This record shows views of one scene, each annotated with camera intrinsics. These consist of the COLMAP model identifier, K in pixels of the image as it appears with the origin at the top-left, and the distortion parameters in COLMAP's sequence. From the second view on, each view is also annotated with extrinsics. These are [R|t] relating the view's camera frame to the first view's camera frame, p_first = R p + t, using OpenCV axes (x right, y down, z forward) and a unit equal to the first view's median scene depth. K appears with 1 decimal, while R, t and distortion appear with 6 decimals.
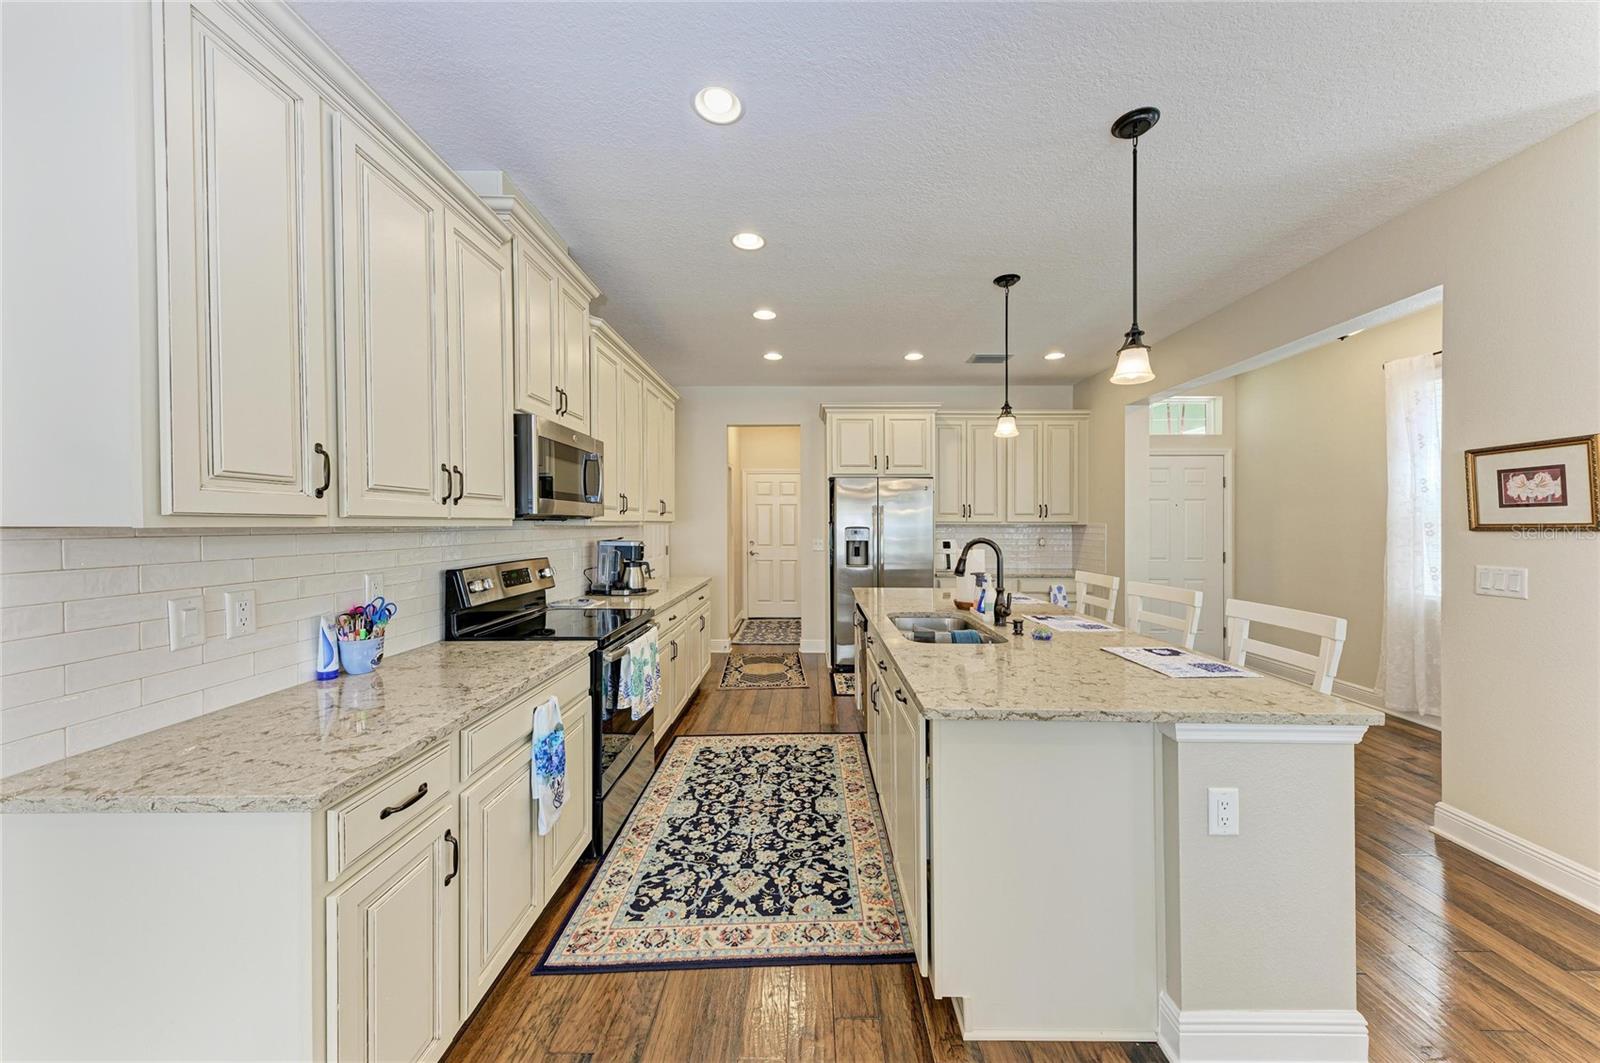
lens RADIAL K [[542.7, 0, 811.1], [0, 542.7, 529.6], [0, 0, 1]] dist [0.009586, -0.000044]
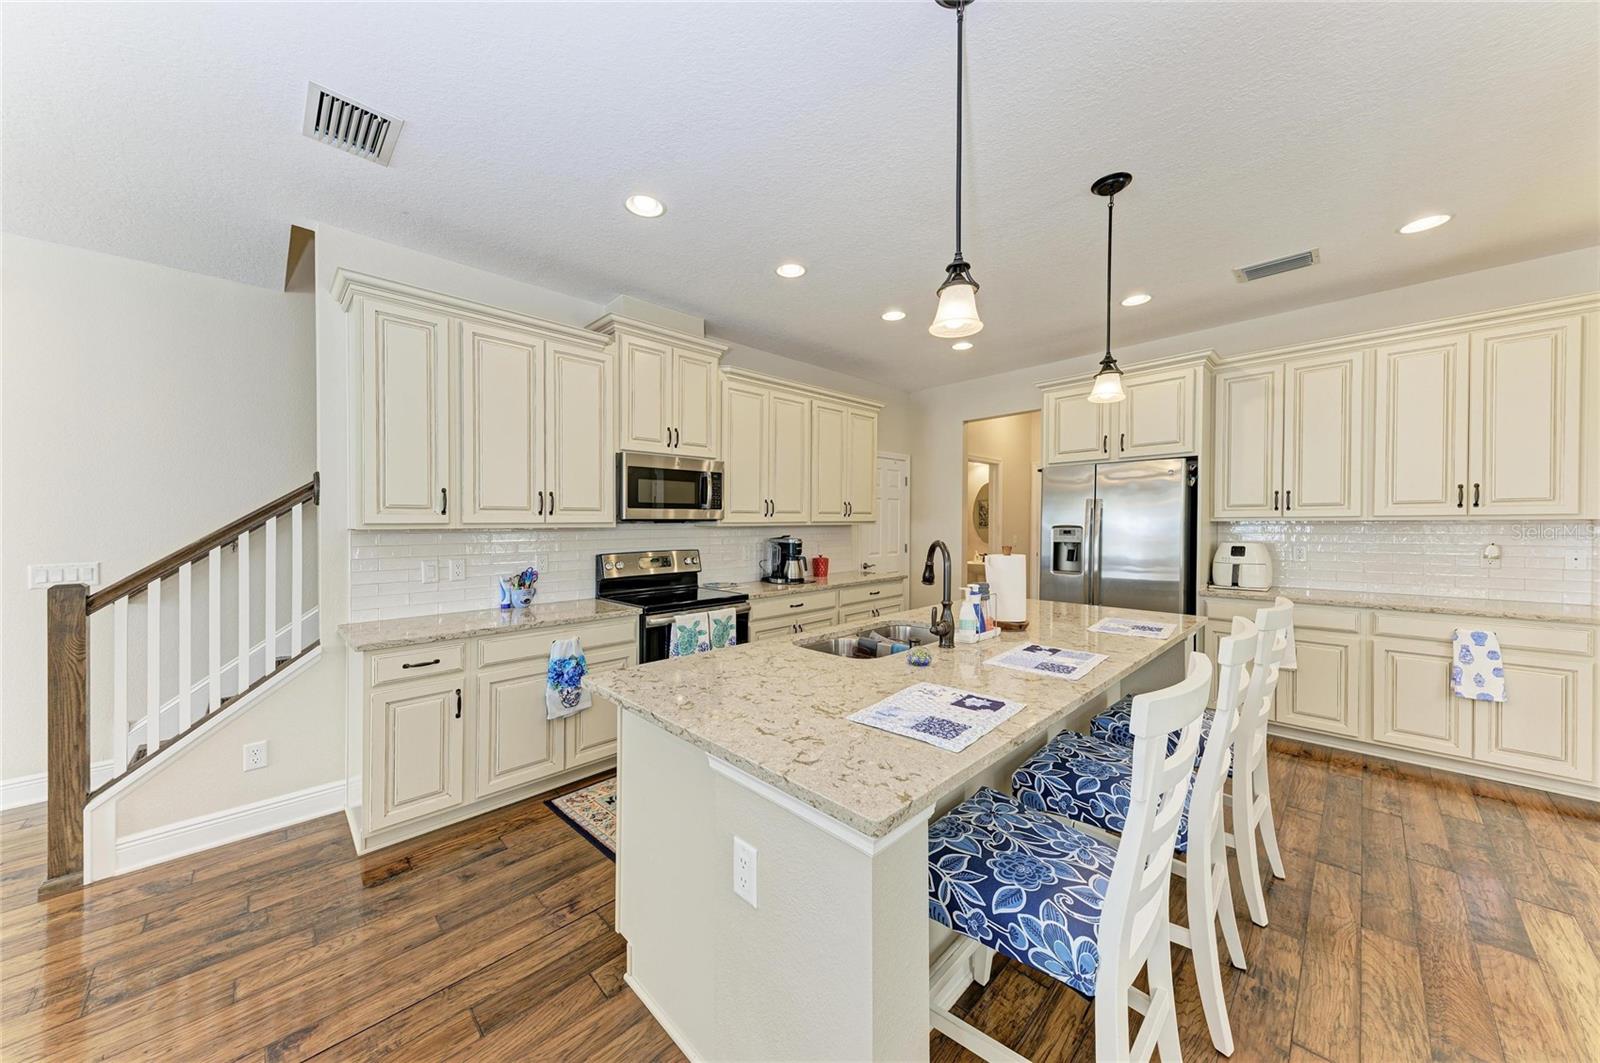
lens RADIAL K [[542.7, 0, 806.2], [0, 542.7, 527.8], [0, 0, 1]] dist [0.009586, -0.000044]
pose [[0.704991, -0.000857, -0.709216, 0.664203], [0.000916, 1.000000, -0.000298, -0.002628], [0.709216, -0.000439, 0.704992, 0.228385]]
